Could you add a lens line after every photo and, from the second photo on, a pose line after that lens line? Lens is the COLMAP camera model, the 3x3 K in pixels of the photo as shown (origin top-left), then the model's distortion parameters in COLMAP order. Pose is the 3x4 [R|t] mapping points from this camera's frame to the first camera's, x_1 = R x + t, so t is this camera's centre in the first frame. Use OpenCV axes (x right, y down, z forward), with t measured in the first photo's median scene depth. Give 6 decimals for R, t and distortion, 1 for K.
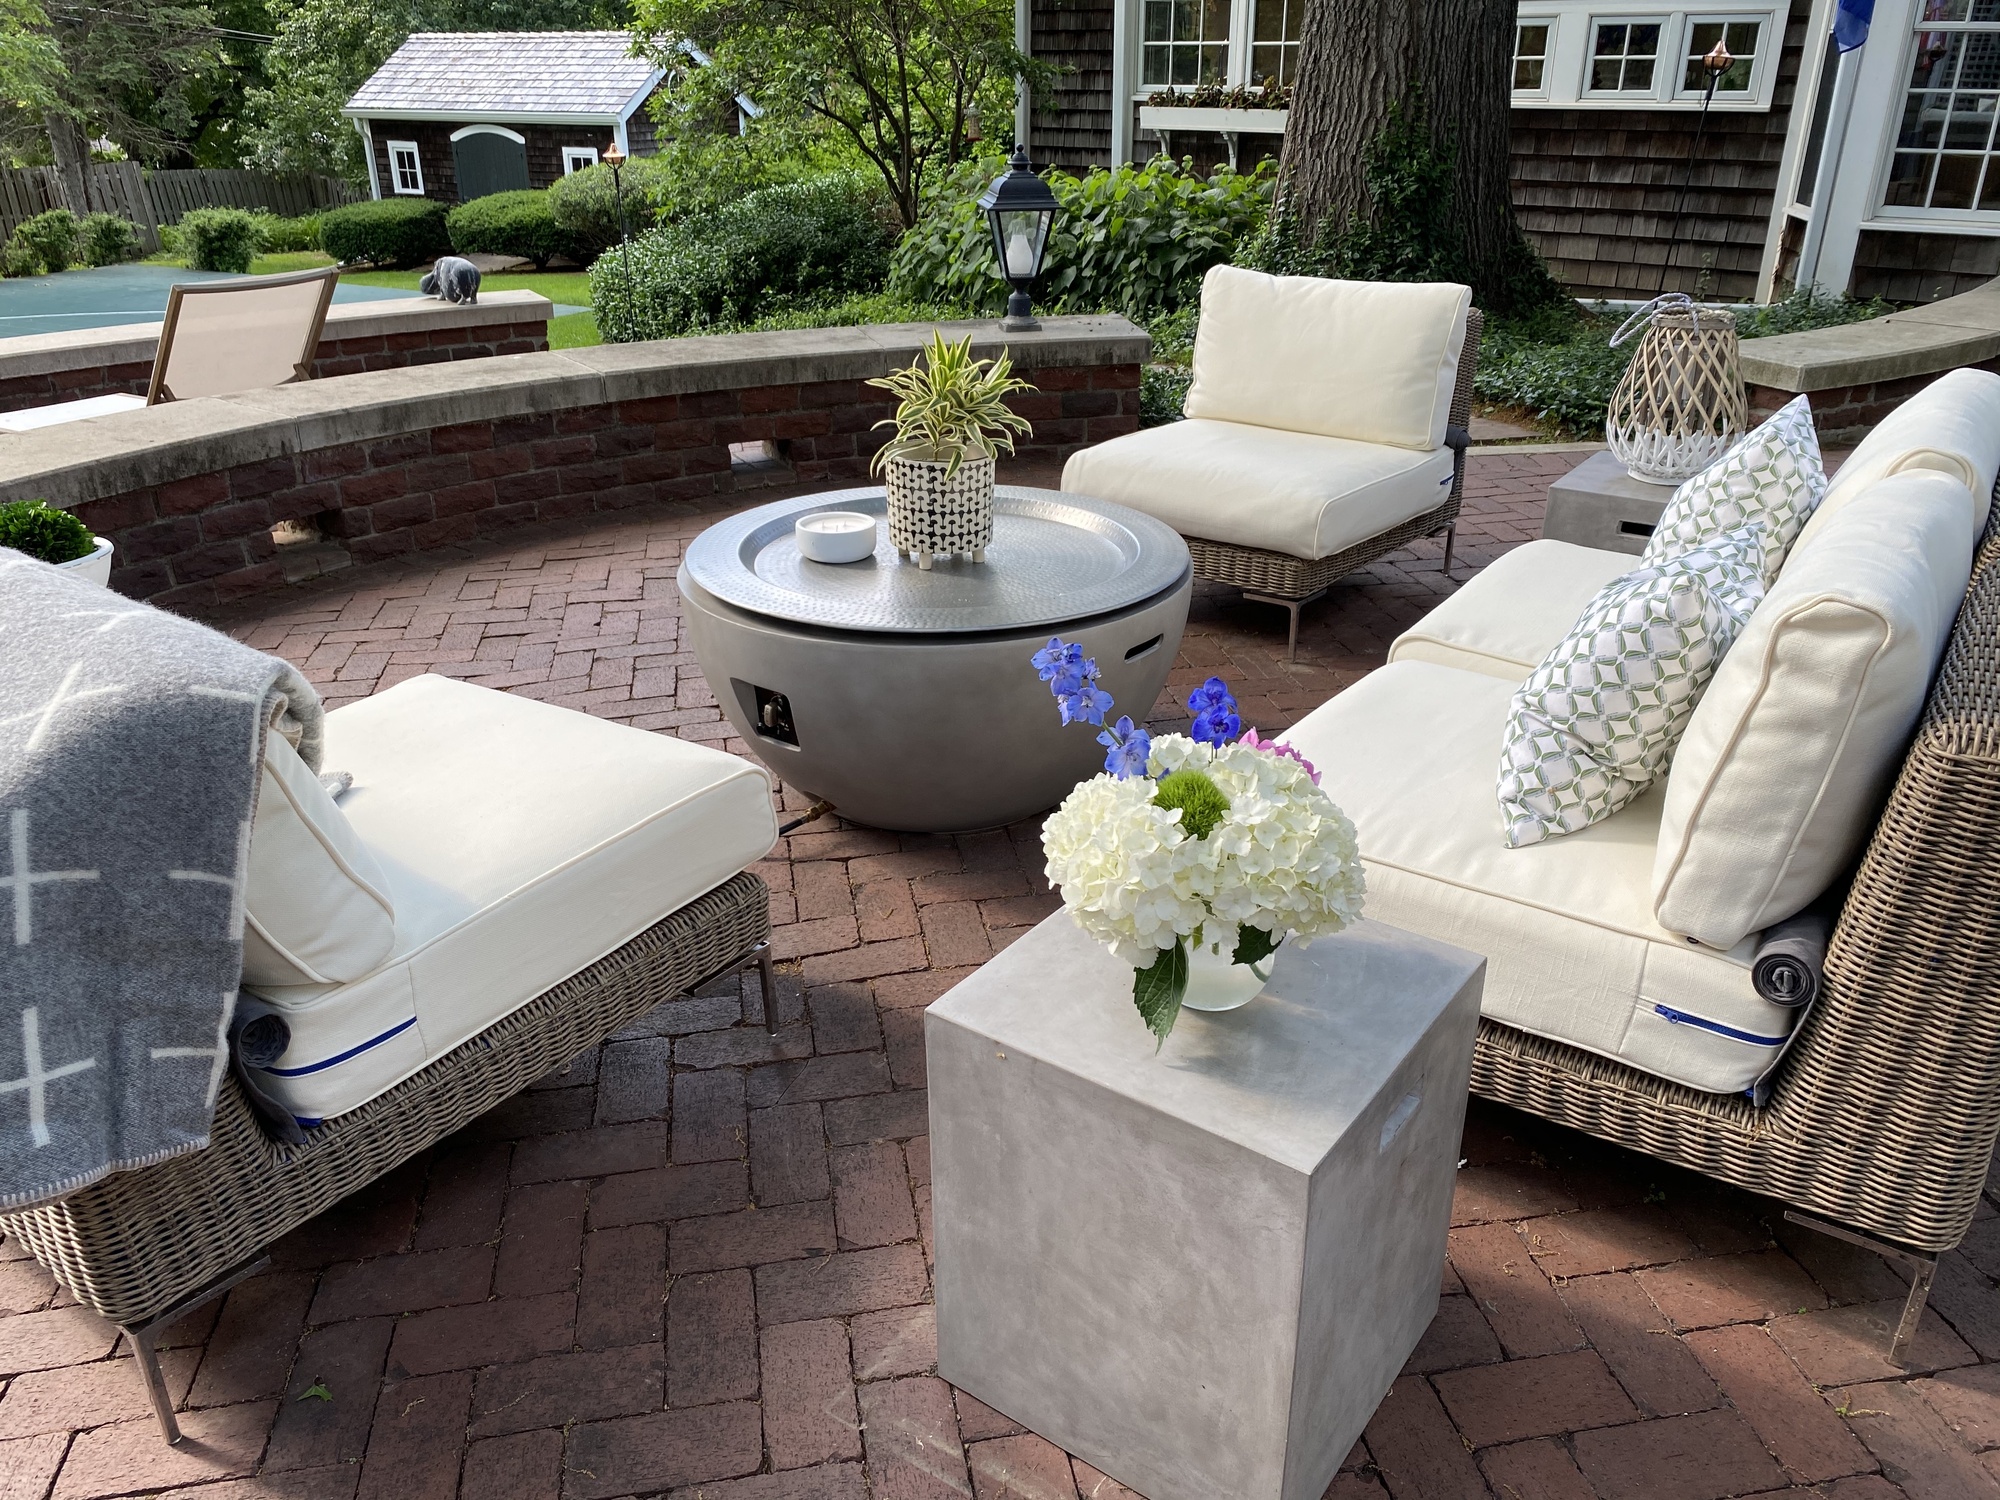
lens RADIAL K [[1537.6, 0, 999.6], [0, 1537.6, 748.6], [0, 0, 1]] dist [0.038703, -0.043440]
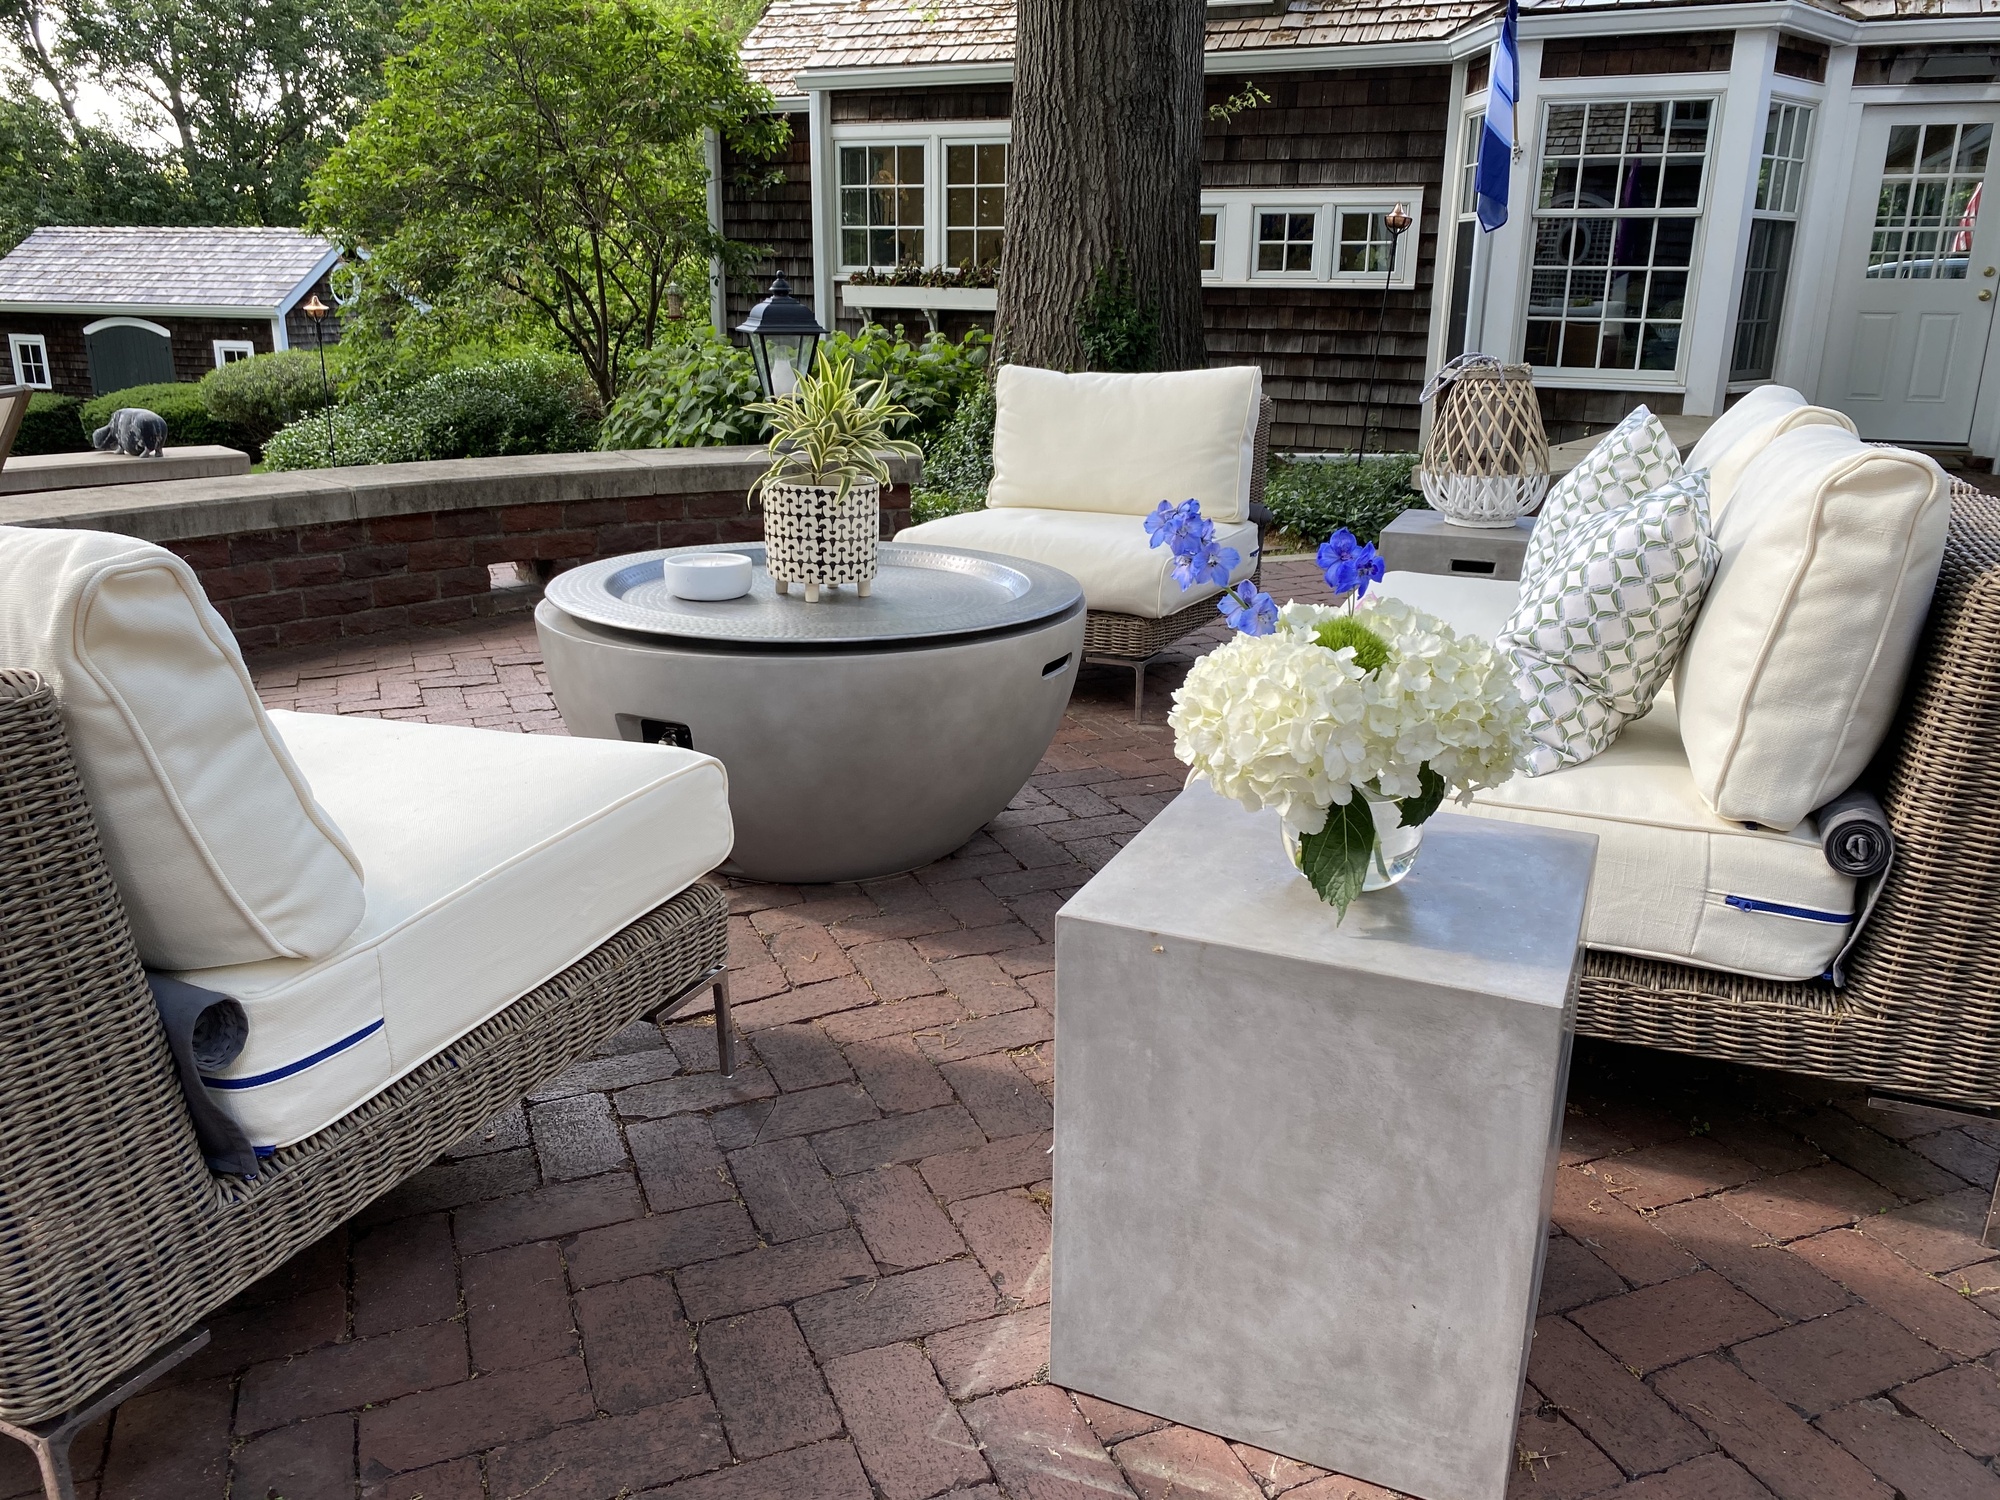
lens RADIAL K [[1537.6, 0, 995.3], [0, 1537.6, 737.6], [0, 0, 1]] dist [0.038703, -0.043440]
pose [[0.978129, -0.044817, 0.203112, -0.206073], [0.071491, 0.989457, -0.125951, 0.142683], [-0.195326, 0.137717, 0.971021, 0.110582]]
